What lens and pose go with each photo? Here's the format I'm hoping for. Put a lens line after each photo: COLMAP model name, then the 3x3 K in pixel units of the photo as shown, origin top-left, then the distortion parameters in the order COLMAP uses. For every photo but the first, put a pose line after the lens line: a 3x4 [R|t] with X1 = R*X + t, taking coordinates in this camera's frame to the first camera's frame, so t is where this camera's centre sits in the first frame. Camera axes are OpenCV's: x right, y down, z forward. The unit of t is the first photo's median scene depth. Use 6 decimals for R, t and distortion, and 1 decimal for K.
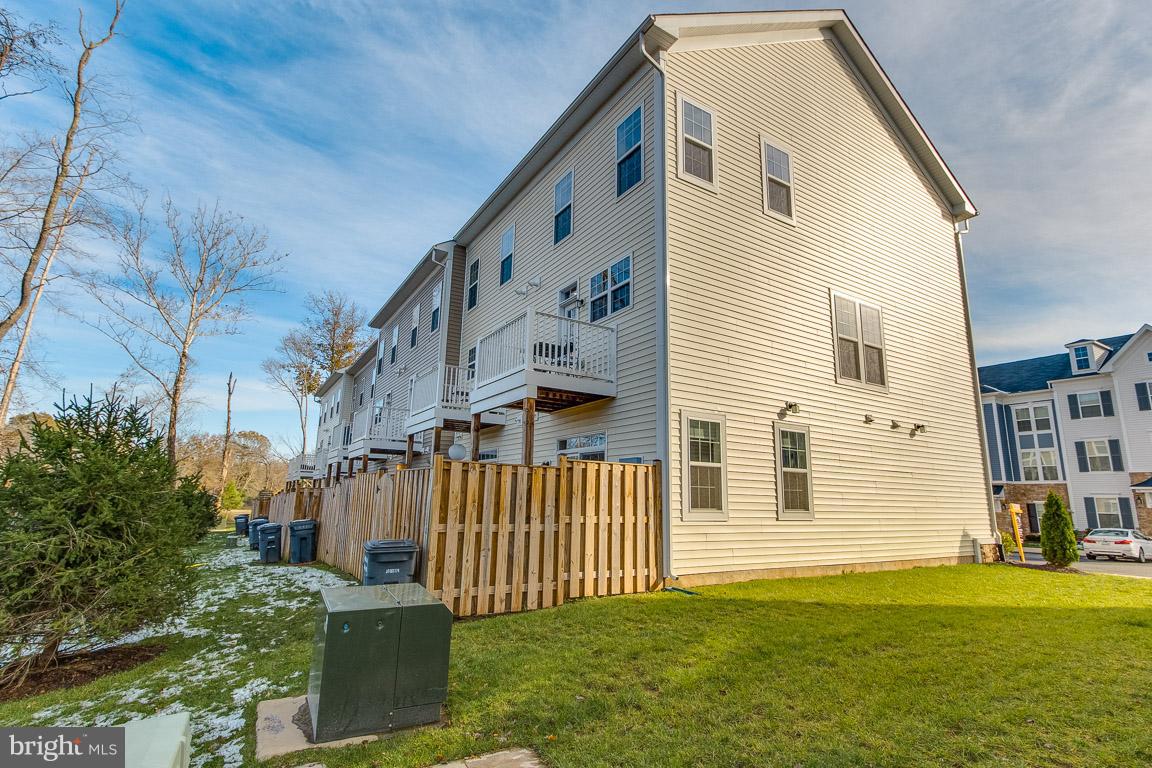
lens RADIAL K [[574.7, 0, 631.5], [0, 574.7, 383.5], [0, 0, 1]] dist [0.001378, 0.000084]
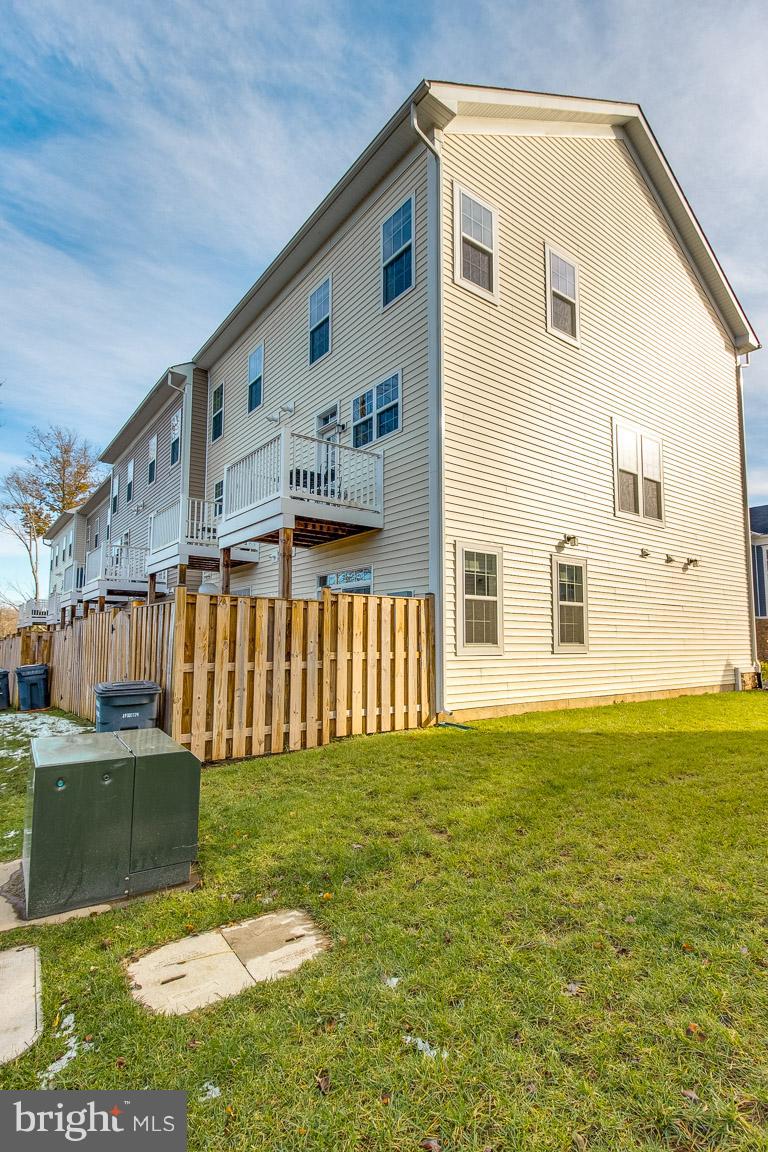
lens RADIAL K [[524.7, 0, 474.5], [0, 524.7, 609.8], [0, 0, 1]] dist [0.001965, 0.000238]
pose [[0.984556, 0.003441, 0.175038, -0.033976], [-0.026703, 0.991061, 0.130712, 0.044724], [-0.173024, -0.133367, 0.975846, 0.138607]]
